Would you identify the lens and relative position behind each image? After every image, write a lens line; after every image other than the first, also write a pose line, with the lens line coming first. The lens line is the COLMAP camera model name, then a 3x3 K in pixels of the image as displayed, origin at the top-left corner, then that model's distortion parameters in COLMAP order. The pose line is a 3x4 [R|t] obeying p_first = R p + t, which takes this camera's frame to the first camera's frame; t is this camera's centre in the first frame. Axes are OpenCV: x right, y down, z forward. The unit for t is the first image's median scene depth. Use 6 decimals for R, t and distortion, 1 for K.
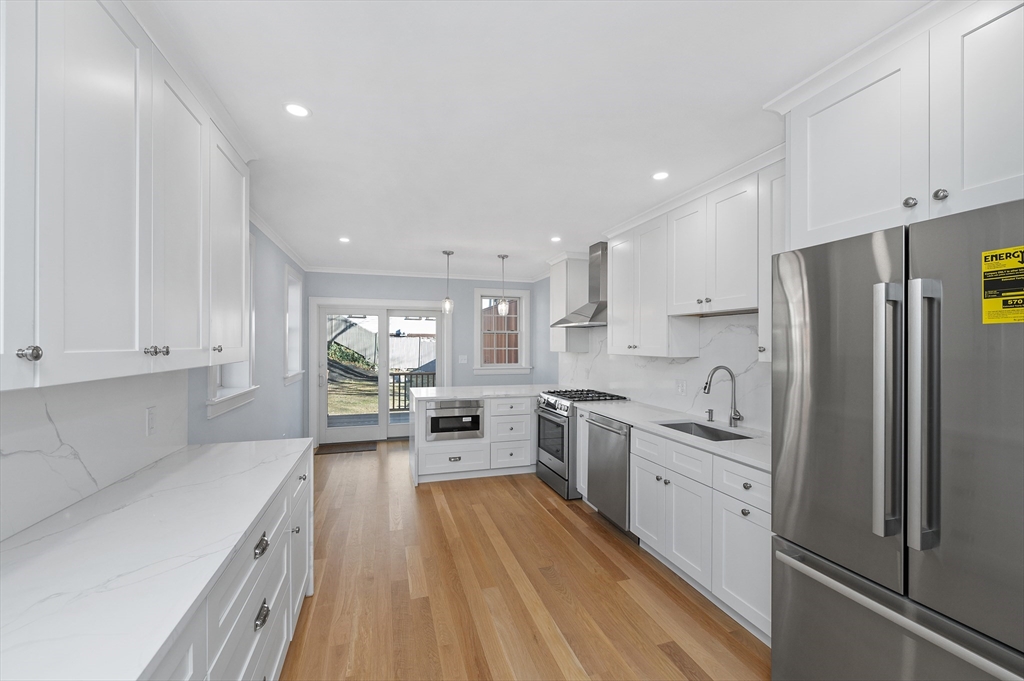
lens RADIAL K [[403.2, 0, 508.9], [0, 403.2, 343.9], [0, 0, 1]] dist [0.001555, -0.000168]
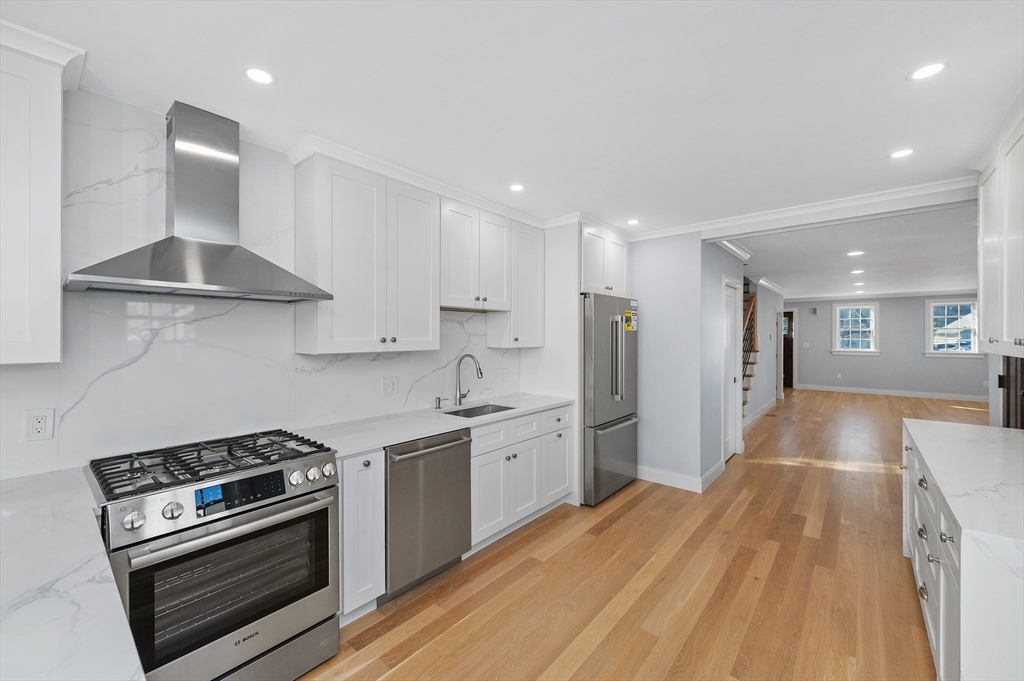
lens RADIAL K [[403.2, 0, 504.6], [0, 403.2, 335.5], [0, 0, 1]] dist [0.001555, -0.000168]
pose [[-0.520903, -0.000470, 0.853615, -0.339934], [0.000624, 0.999999, 0.000931, -0.001381], [-0.853615, 0.001018, -0.520903, 0.958460]]
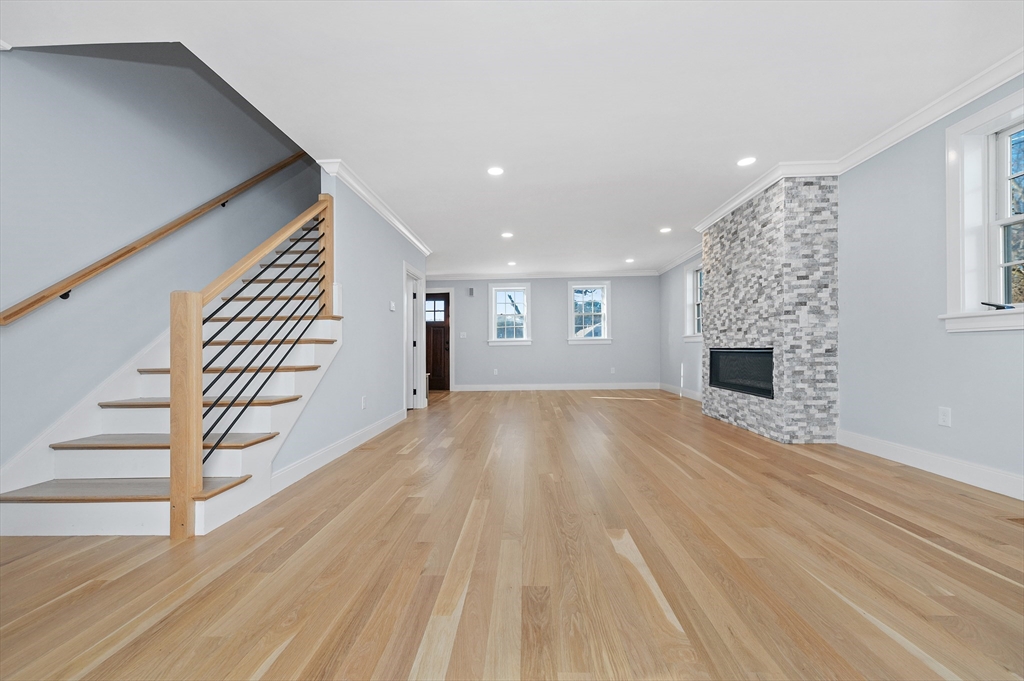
lens RADIAL K [[403.2, 0, 510.1], [0, 403.2, 350.4], [0, 0, 1]] dist [0.001555, -0.000168]
pose [[-0.943295, 0.008765, 0.331839, -0.036740], [0.011633, 0.999910, 0.006659, 0.132222], [-0.331750, 0.010141, -0.943313, -0.198809]]
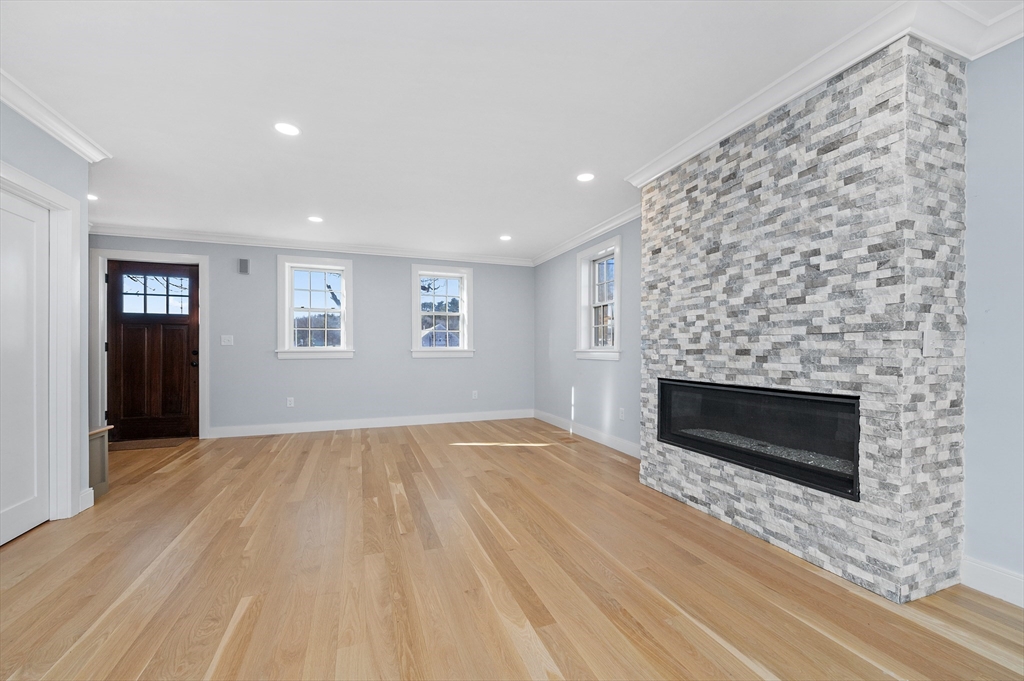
lens RADIAL K [[403.2, 0, 504.9], [0, 403.2, 357.9], [0, 0, 1]] dist [0.001555, -0.000168]
pose [[-0.998645, -0.001422, -0.052029, 0.116448], [-0.002601, 0.999741, 0.022594, 0.088433], [0.051983, 0.022699, -0.998390, -0.828443]]
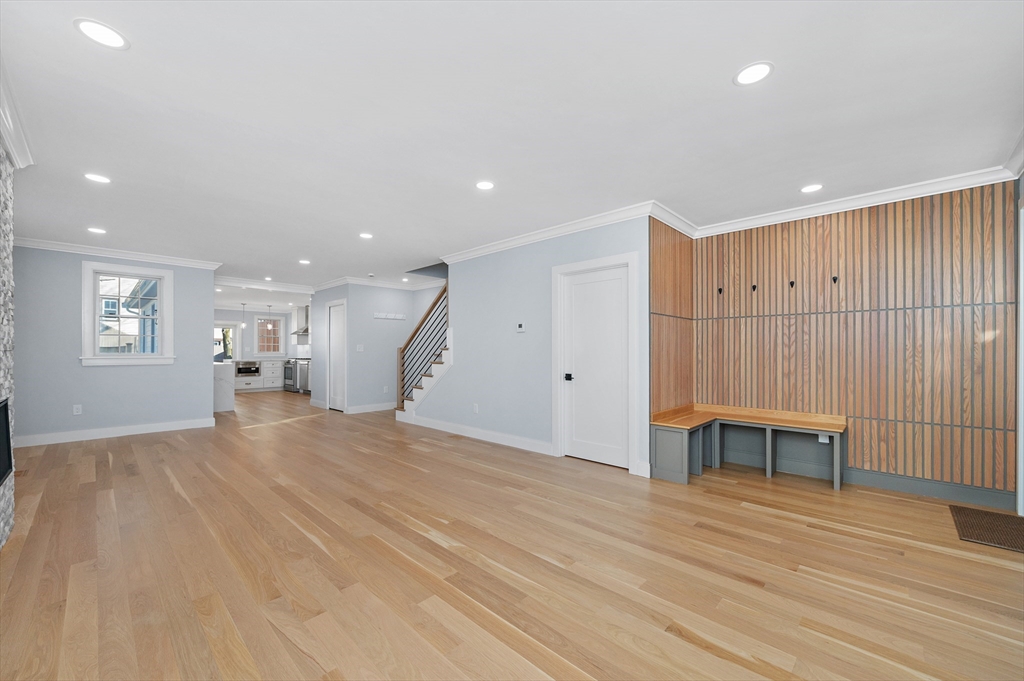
lens RADIAL K [[403.2, 0, 503.8], [0, 403.2, 346.8], [0, 0, 1]] dist [0.001555, -0.000168]
pose [[0.878717, -0.002329, 0.477337, 0.077750], [0.006489, 0.999954, -0.007068, 0.072612], [-0.477299, 0.009308, 0.878692, -2.140754]]
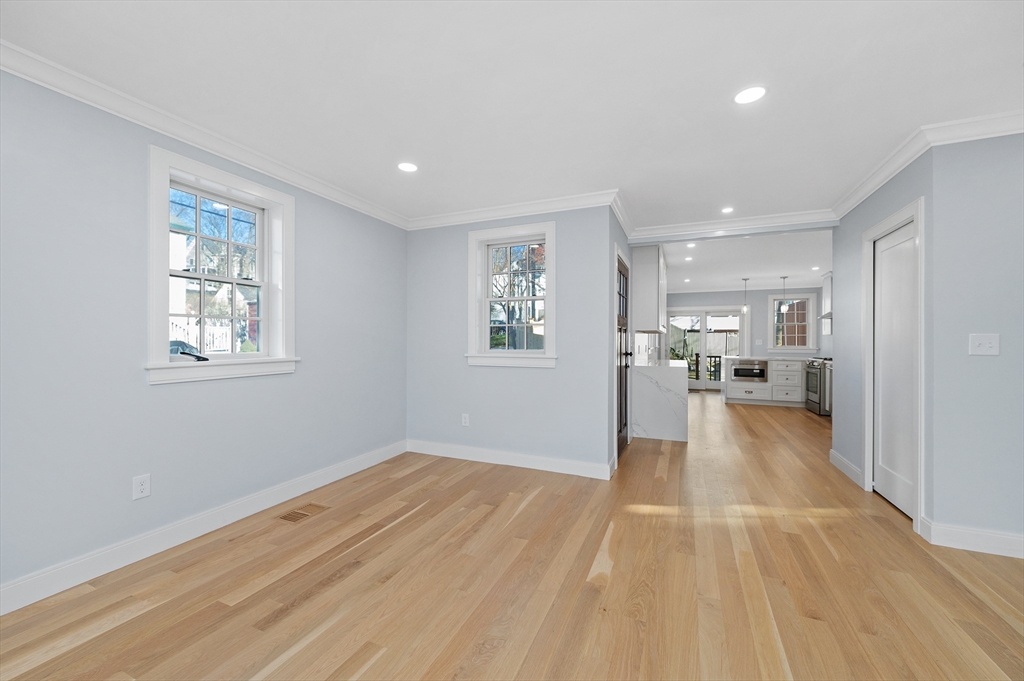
lens RADIAL K [[403.2, 0, 509.8], [0, 403.2, 340.8], [0, 0, 1]] dist [0.001555, -0.000168]
pose [[0.758670, -0.002757, -0.651469, 0.240155], [-0.000583, 0.999988, -0.004911, 0.060560], [0.651475, 0.004106, 0.758659, -1.116687]]
